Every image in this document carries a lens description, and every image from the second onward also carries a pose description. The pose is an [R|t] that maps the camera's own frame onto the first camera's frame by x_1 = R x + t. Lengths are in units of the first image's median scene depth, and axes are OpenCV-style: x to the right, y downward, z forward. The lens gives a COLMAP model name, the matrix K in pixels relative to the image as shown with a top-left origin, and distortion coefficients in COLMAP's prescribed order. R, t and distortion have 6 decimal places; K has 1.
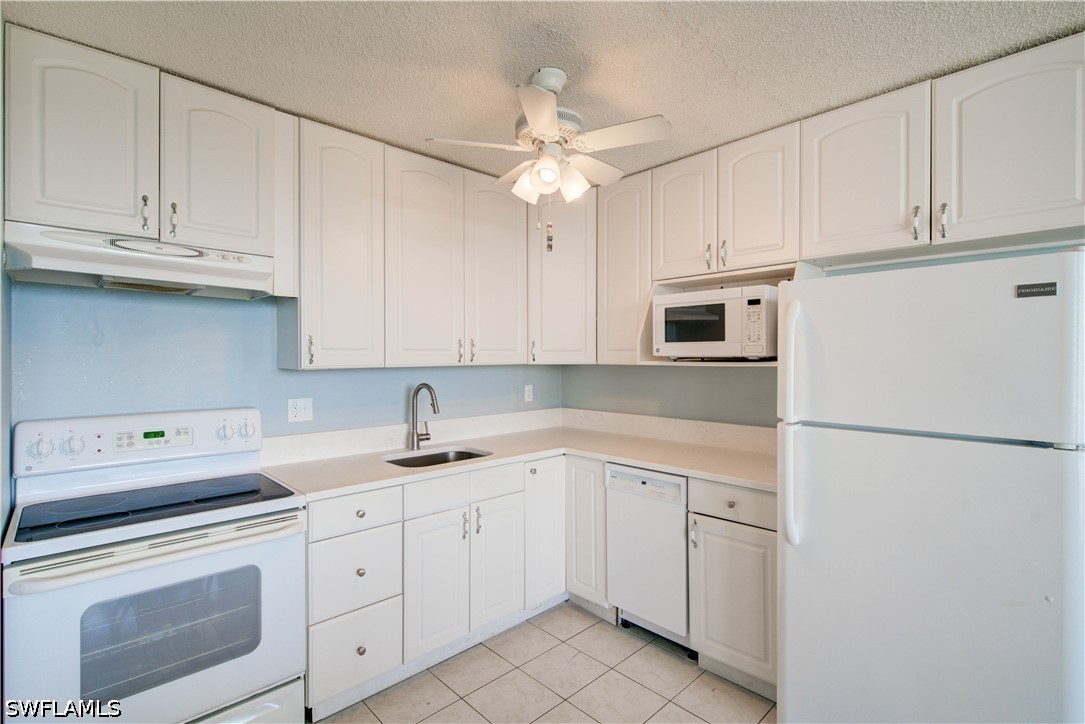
lens RADIAL K [[502.3, 0, 542.5], [0, 502.3, 362.0], [0, 0, 1]] dist [0.000716, -0.000913]
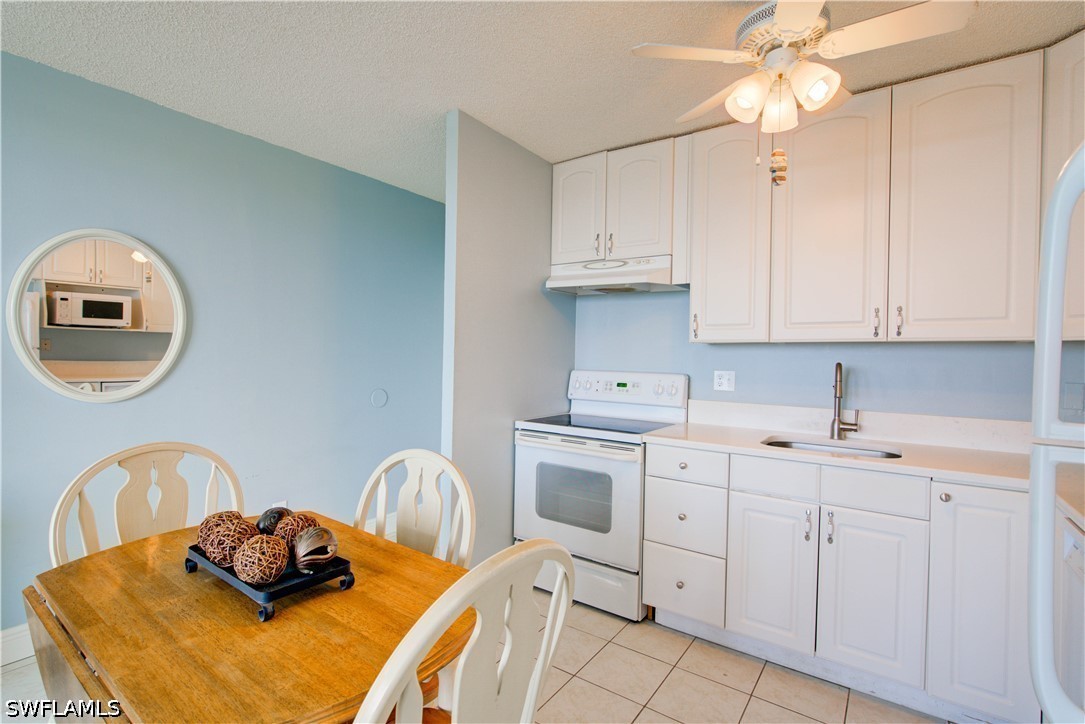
lens RADIAL K [[502.3, 0, 542.5], [0, 502.3, 362.0], [0, 0, 1]] dist [0.000716, -0.000913]
pose [[0.195952, 0.021283, -0.980382, 0.589444], [-0.024968, 0.999549, 0.016708, 0.046157], [0.980295, 0.021204, 0.196395, 0.386710]]
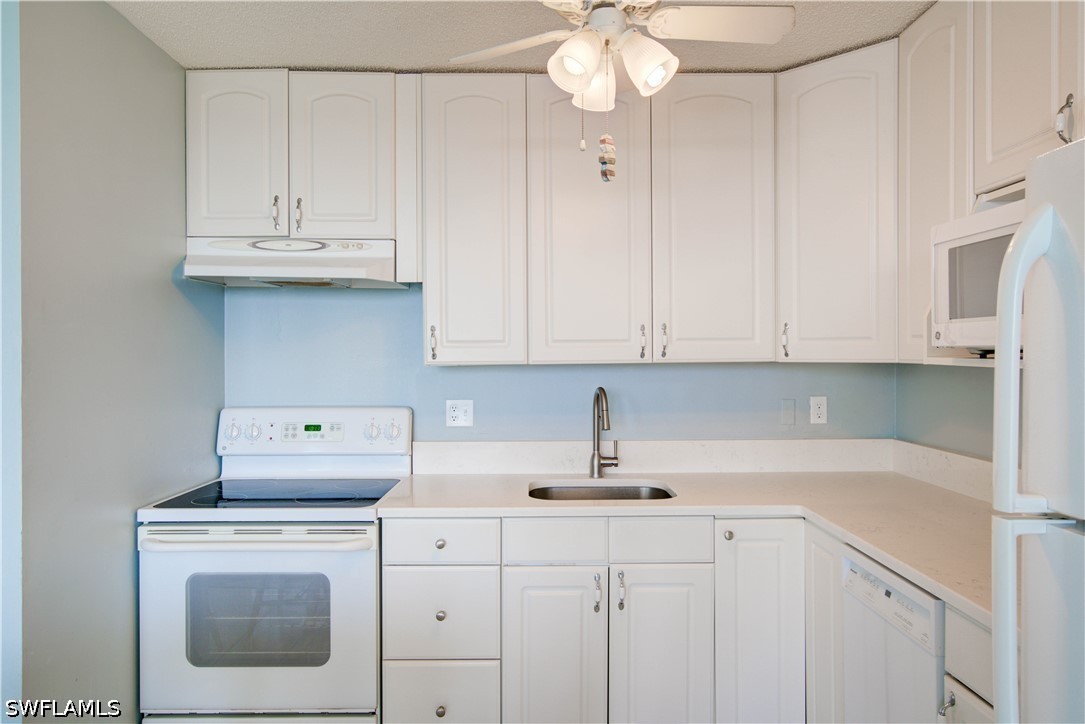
lens RADIAL K [[683.5, 0, 542.5], [0, 683.5, 362.0], [0, 0, 1]] dist [-0.007138, -0.000912]
pose [[0.732274, 0.007829, -0.680965, 0.432409], [-0.003499, 0.999964, 0.007735, -0.001062], [0.681001, -0.003281, 0.732275, 0.258320]]
